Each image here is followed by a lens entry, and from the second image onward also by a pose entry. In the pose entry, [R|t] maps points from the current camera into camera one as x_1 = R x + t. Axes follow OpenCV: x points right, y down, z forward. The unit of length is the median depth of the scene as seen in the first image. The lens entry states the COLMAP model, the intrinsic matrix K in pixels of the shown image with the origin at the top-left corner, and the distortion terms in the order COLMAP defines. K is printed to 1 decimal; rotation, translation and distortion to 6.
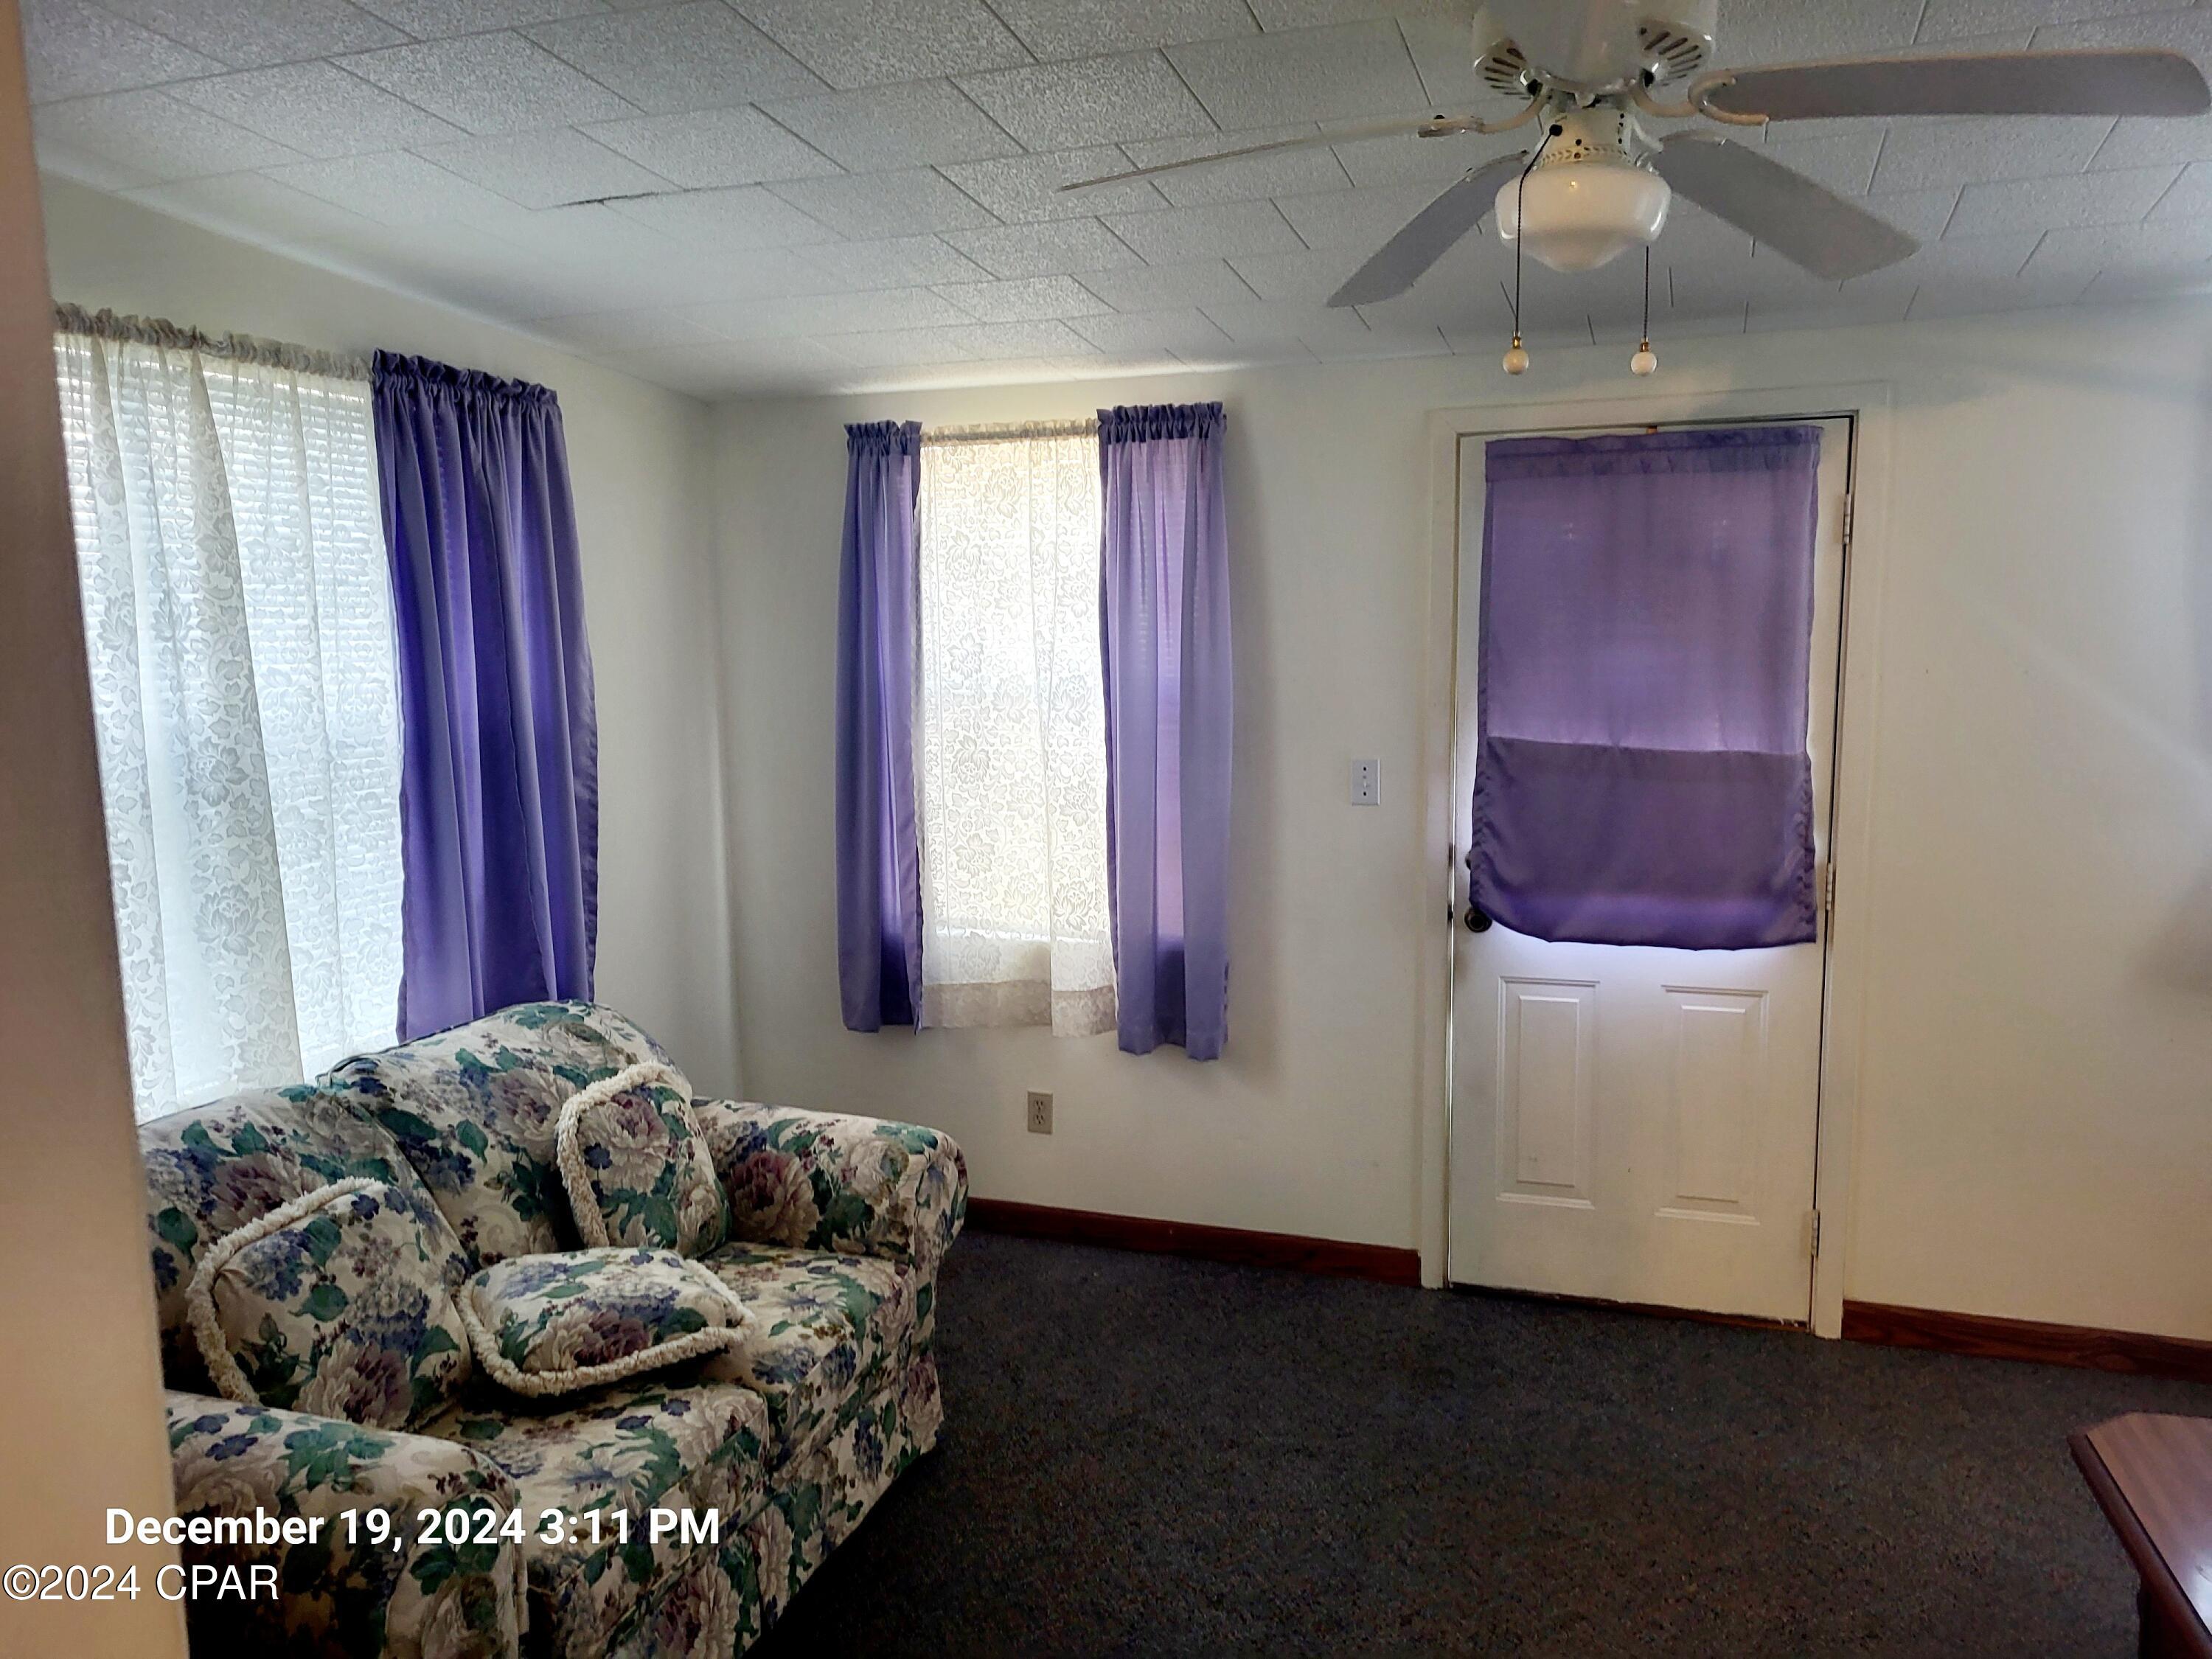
lens RADIAL K [[1672.9, 0, 1100.3], [0, 1672.9, 838.8], [0, 0, 1]] dist [0.047928, -0.039715]
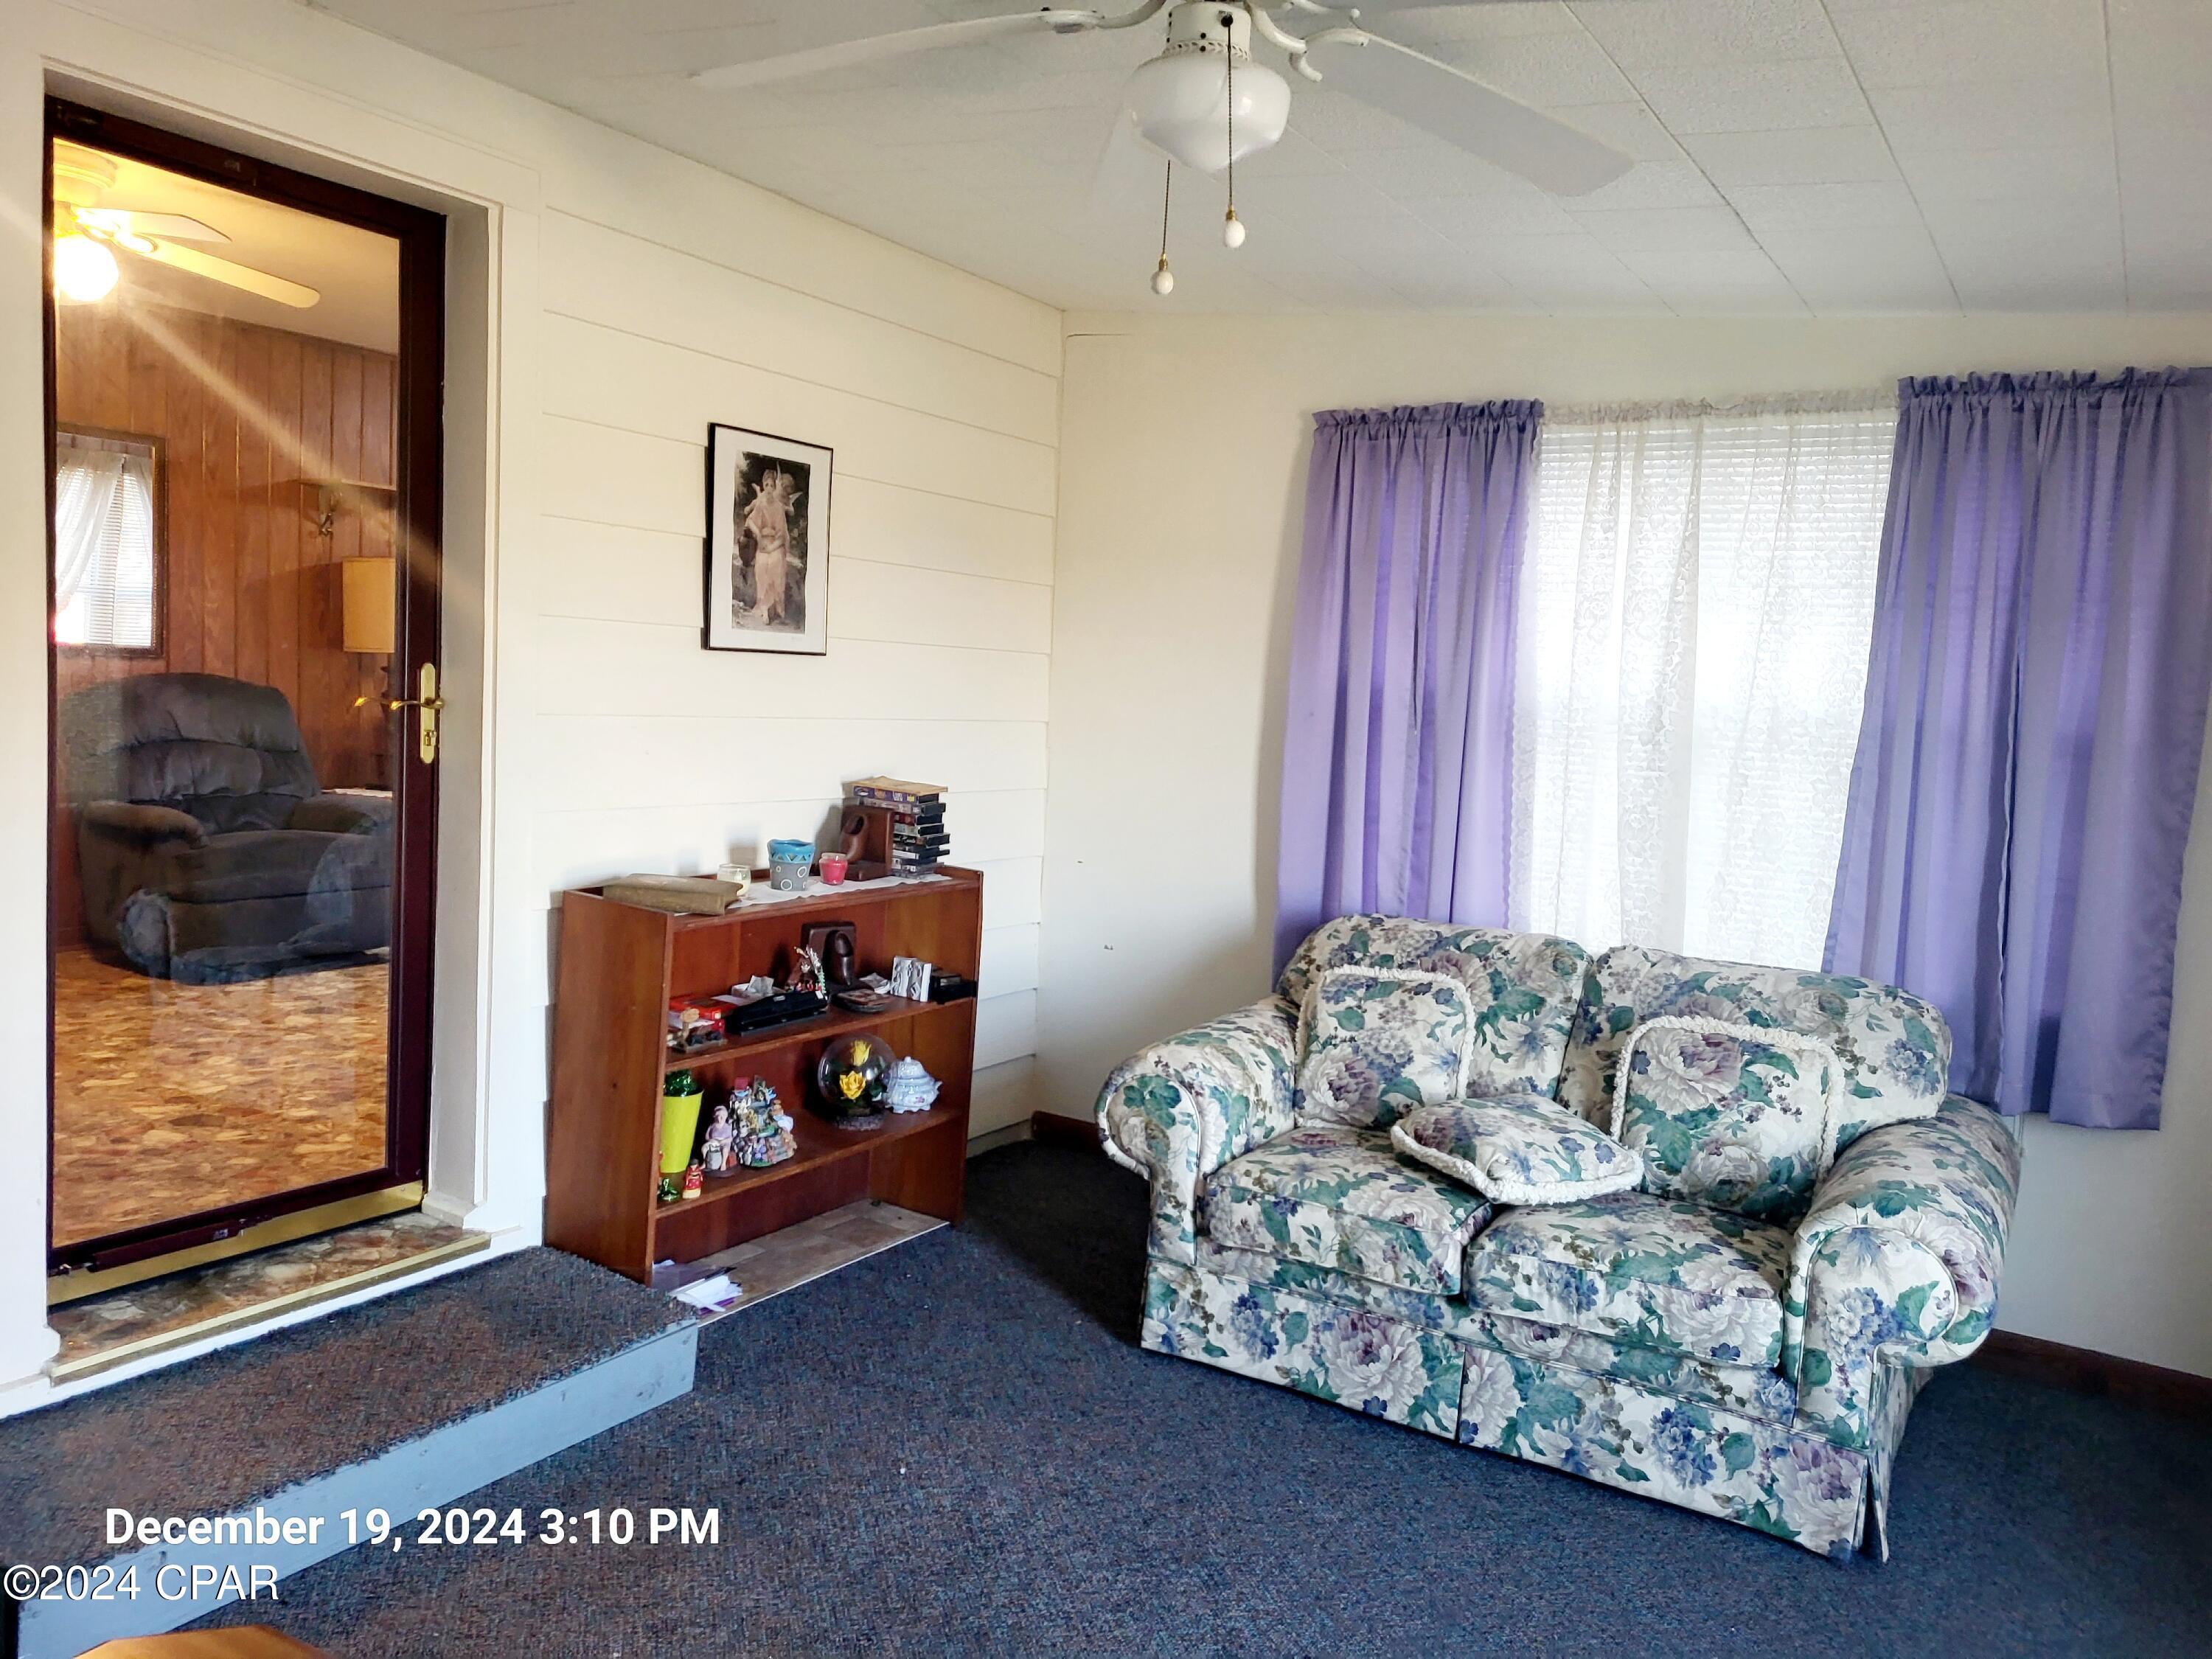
lens RADIAL K [[1672.9, 0, 1103.8], [0, 1672.9, 825.9], [0, 0, 1]] dist [0.047928, -0.039715]
pose [[-0.225637, 0.089564, -0.970086, 1.015537], [-0.171900, 0.976481, 0.130138, -0.064829], [0.958926, 0.196122, -0.204934, 0.967586]]
